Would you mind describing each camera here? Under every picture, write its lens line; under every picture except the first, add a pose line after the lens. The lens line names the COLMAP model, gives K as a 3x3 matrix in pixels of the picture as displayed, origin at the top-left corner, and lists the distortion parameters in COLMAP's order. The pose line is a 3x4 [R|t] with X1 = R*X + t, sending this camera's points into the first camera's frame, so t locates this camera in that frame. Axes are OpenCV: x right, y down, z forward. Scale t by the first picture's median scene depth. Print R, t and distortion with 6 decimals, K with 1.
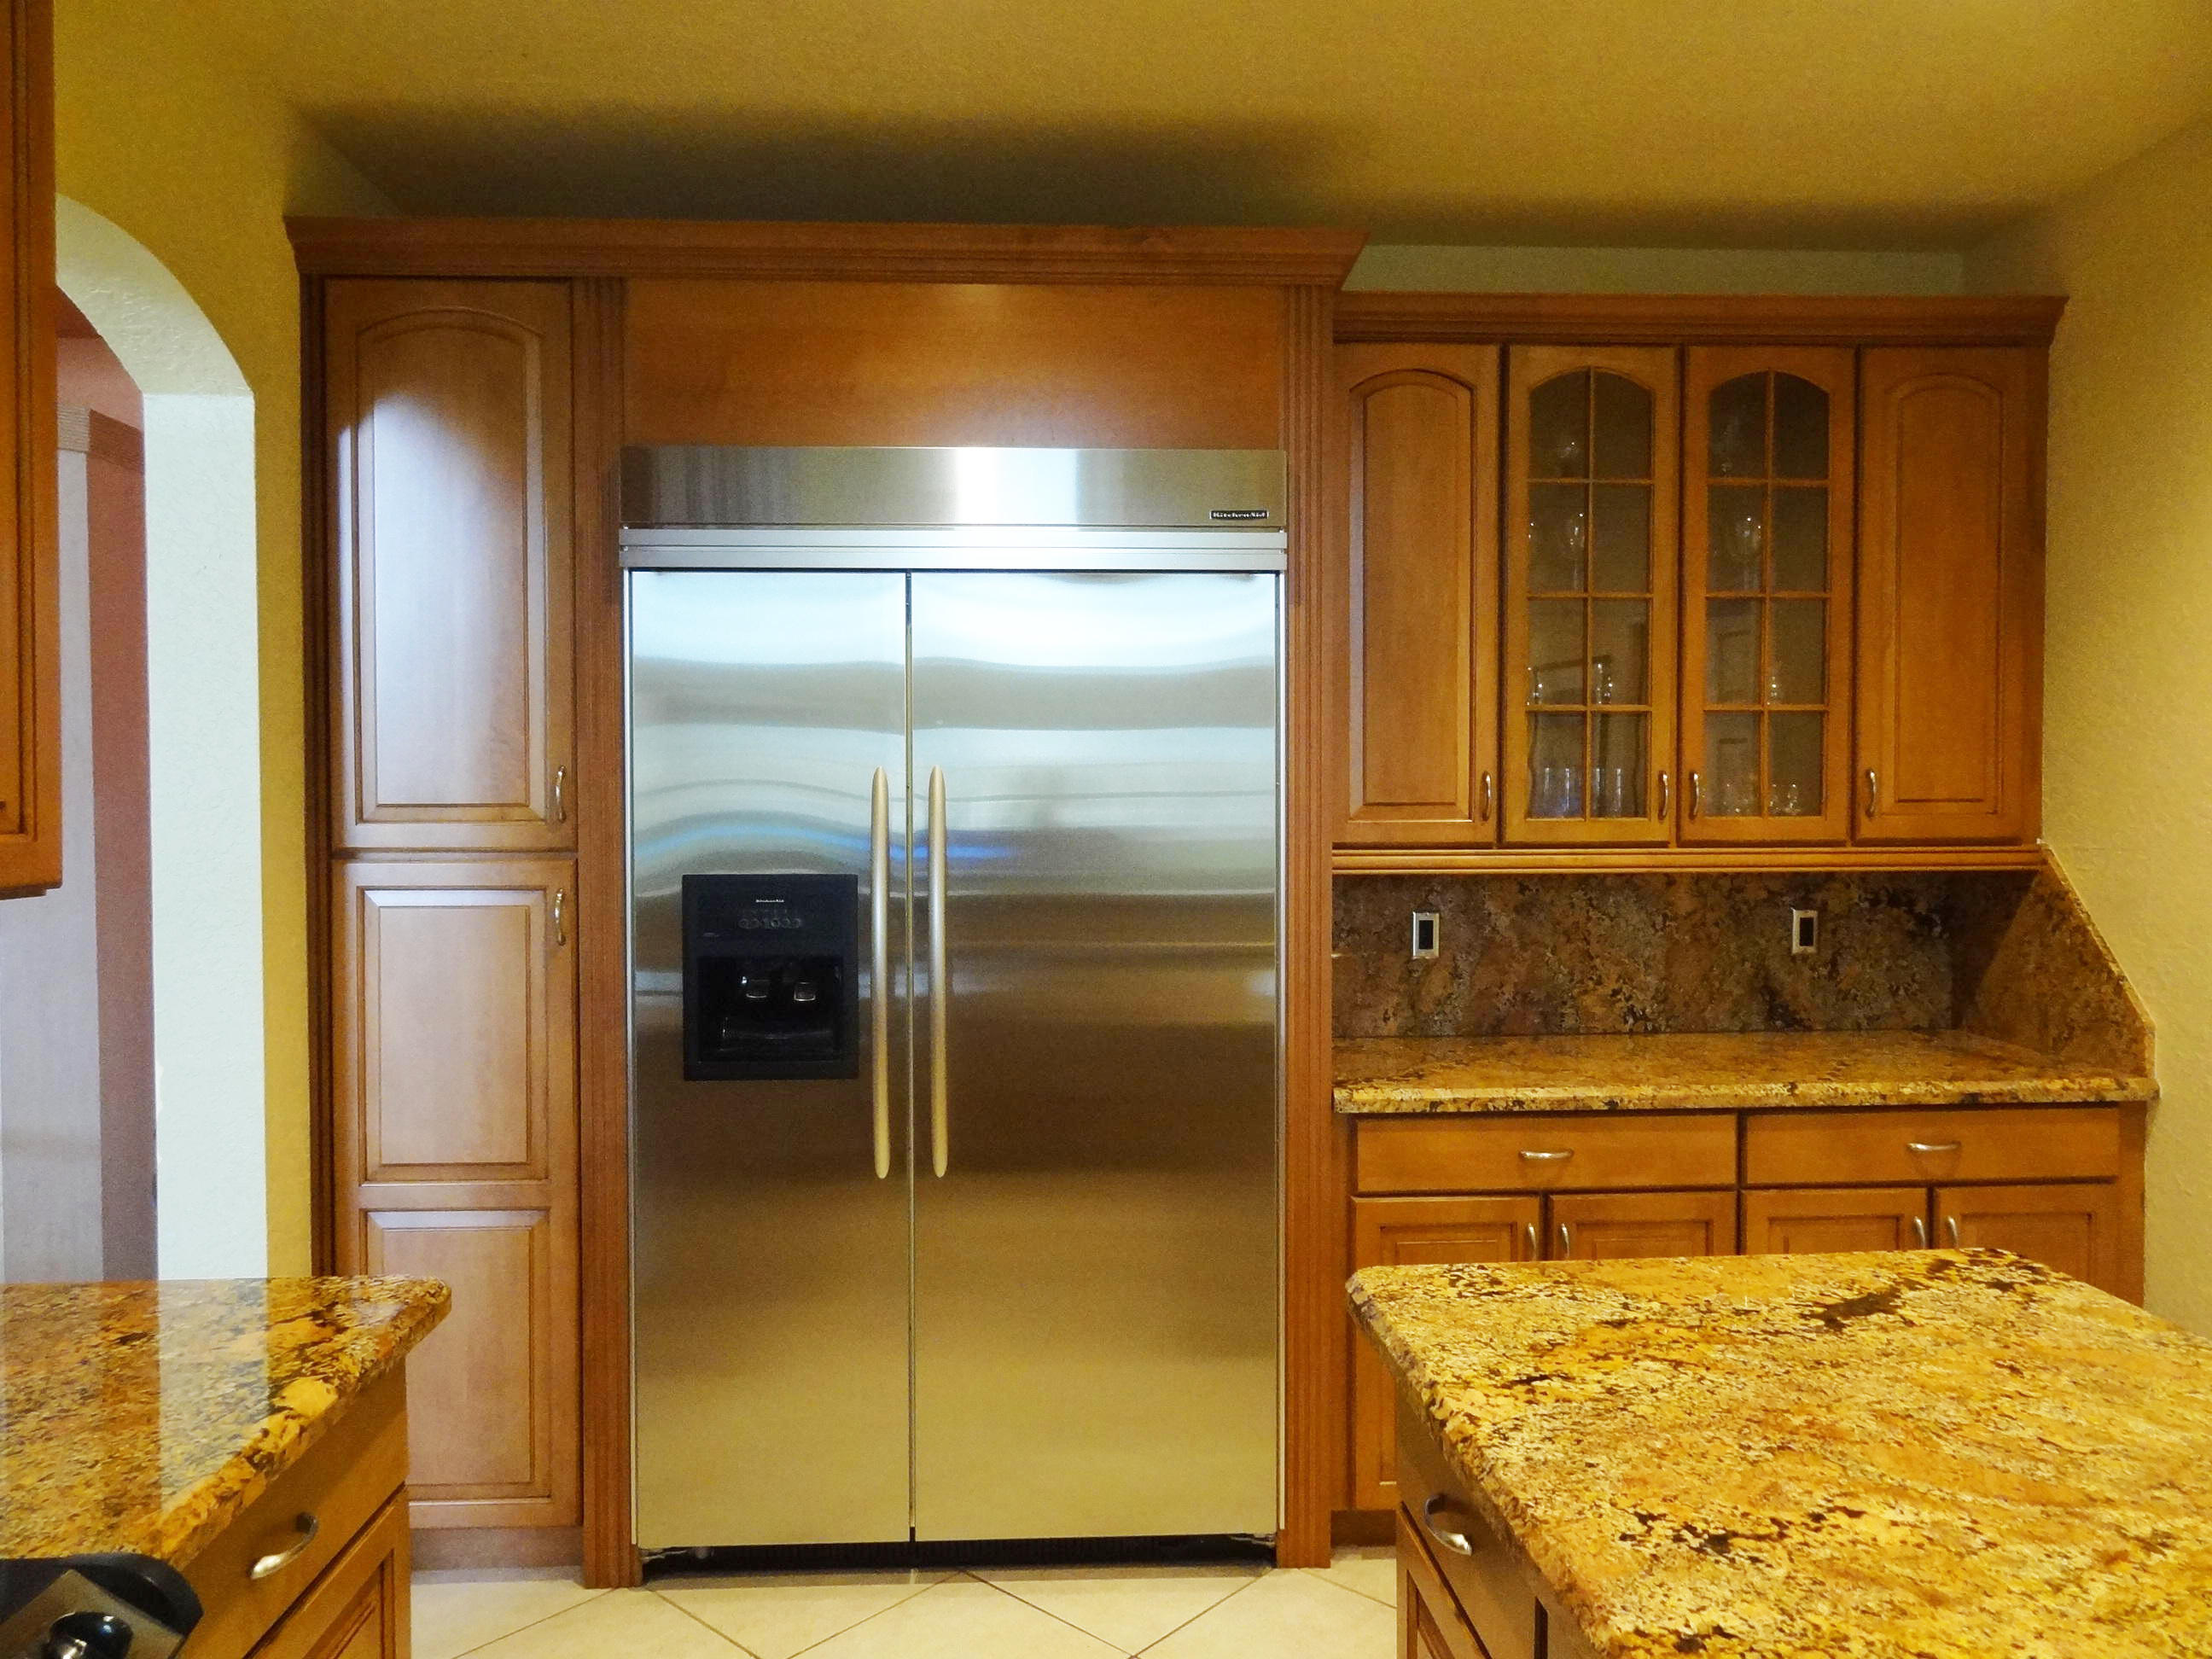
lens RADIAL K [[1528.4, 0, 1095.6], [0, 1528.4, 828.0], [0, 0, 1]] dist [-0.009995, 0.009964]
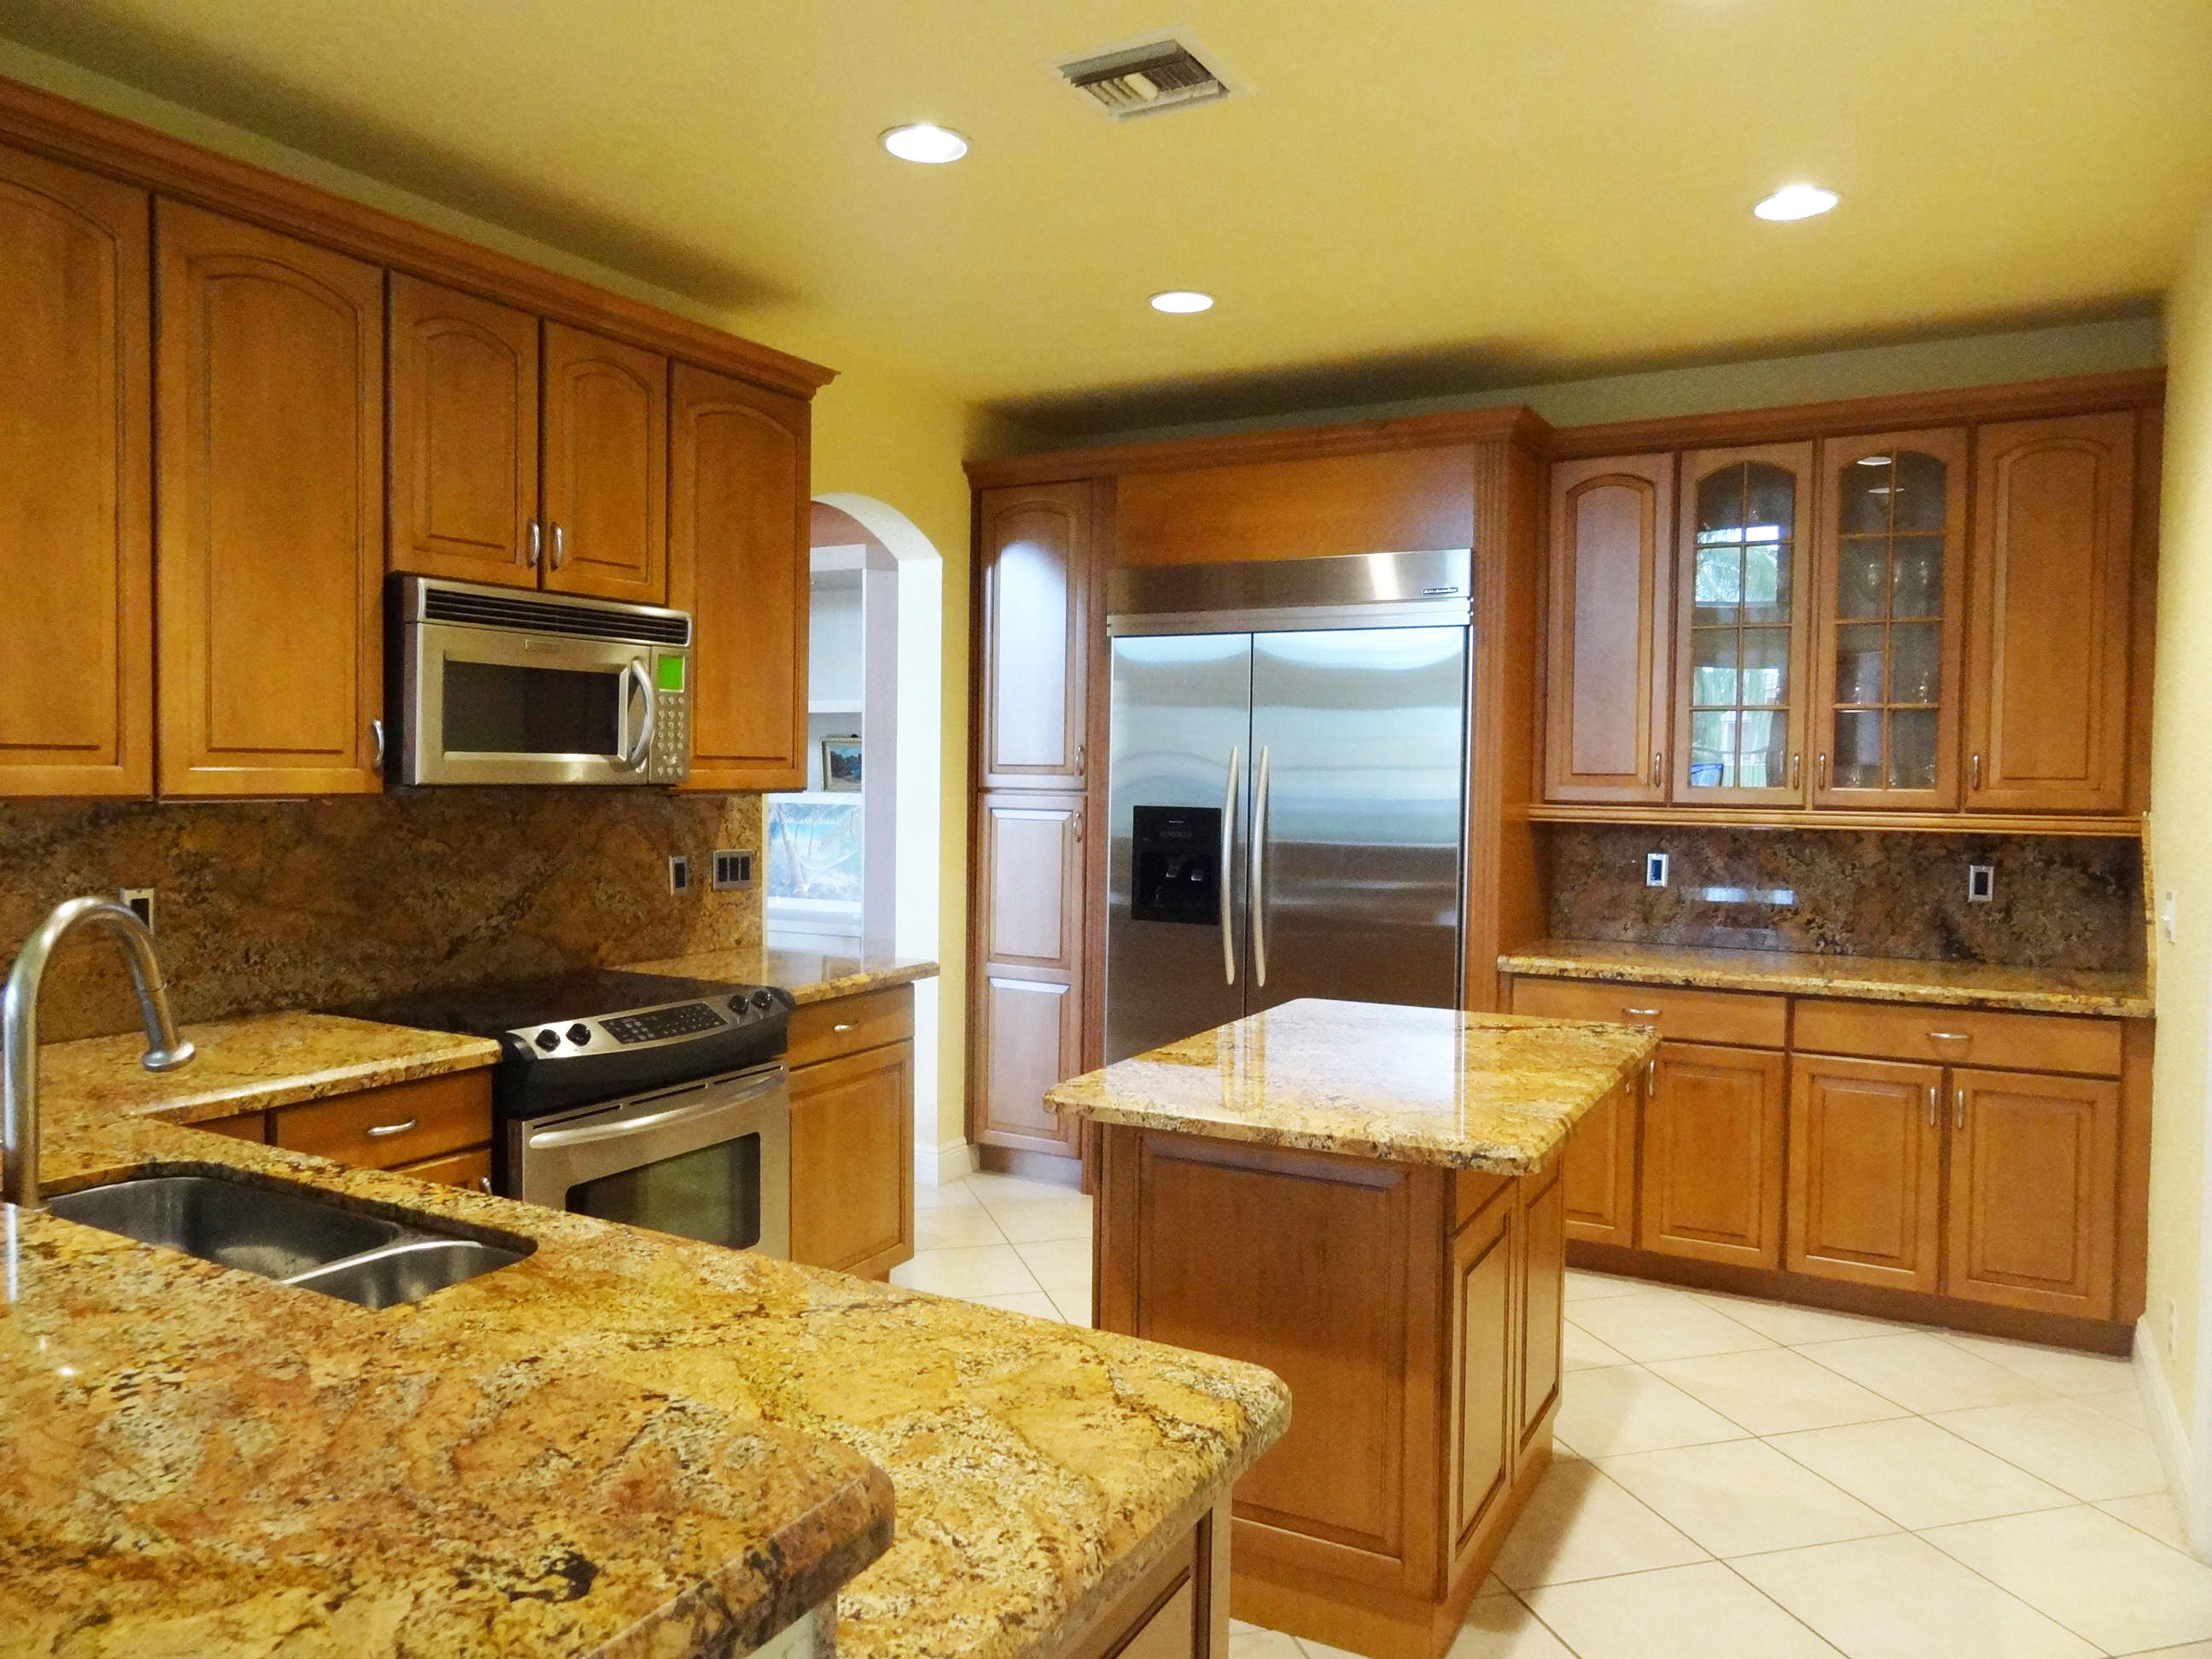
lens RADIAL K [[1528.4, 0, 1111.8], [0, 1528.4, 822.9], [0, 0, 1]] dist [-0.009995, 0.009964]
pose [[0.849882, 0.033123, -0.525930, 0.571208], [-0.026136, 0.999444, 0.020710, 0.012555], [0.526324, -0.003855, 0.850275, -0.477690]]
